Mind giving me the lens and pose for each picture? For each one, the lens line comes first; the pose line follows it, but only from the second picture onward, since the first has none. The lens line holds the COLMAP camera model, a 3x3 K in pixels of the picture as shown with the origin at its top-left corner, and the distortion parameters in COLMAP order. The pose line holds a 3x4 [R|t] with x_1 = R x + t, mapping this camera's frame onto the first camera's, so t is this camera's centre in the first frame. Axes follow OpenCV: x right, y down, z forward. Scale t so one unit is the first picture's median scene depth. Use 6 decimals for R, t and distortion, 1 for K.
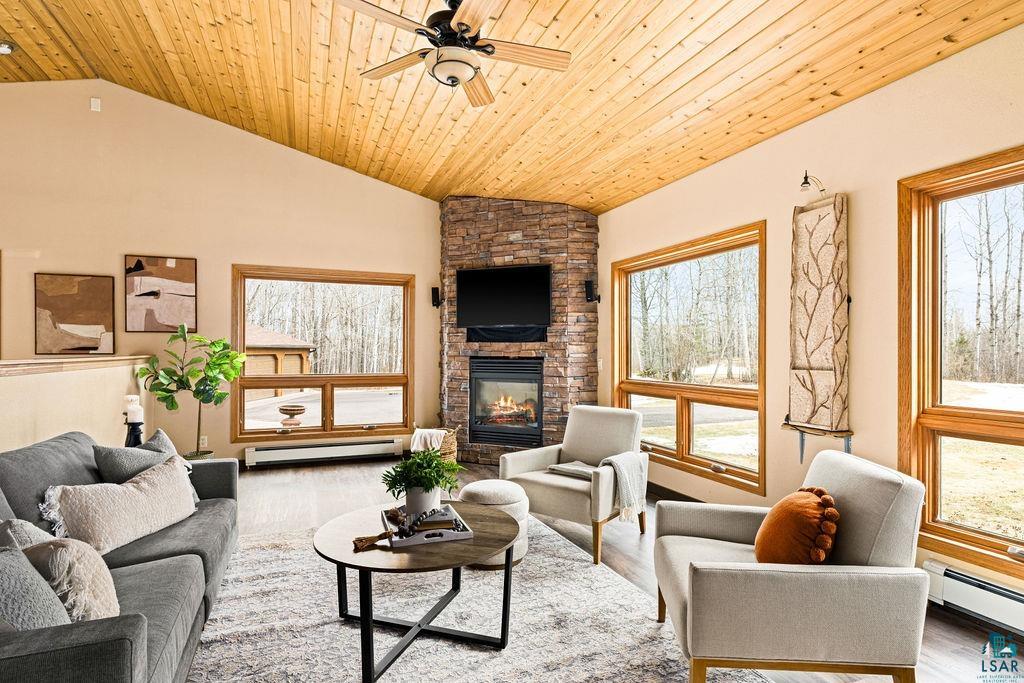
lens RADIAL K [[531.5, 0, 512.2], [0, 531.5, 354.0], [0, 0, 1]] dist [0.001254, 0.000141]
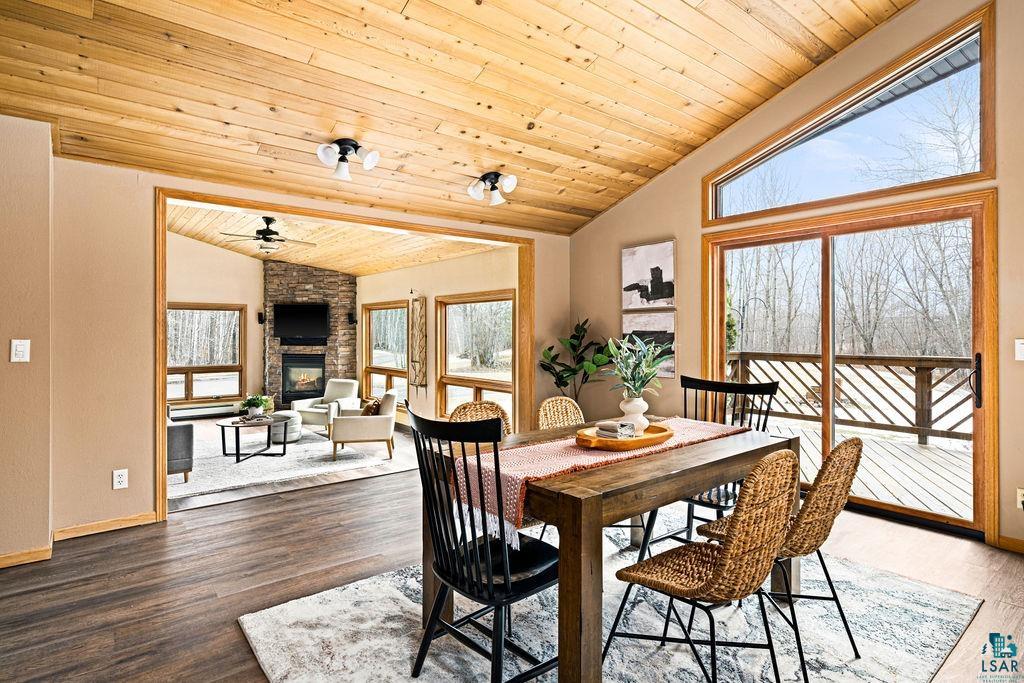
lens RADIAL K [[531.0, 0, 510.0], [0, 531.0, 335.7], [0, 0, 1]] dist [-0.000397, 0.000159]
pose [[0.957158, -0.002572, 0.289555, 0.128155], [0.002423, 0.999997, 0.000874, -0.053392], [-0.289556, -0.000135, 0.957161, -0.859400]]
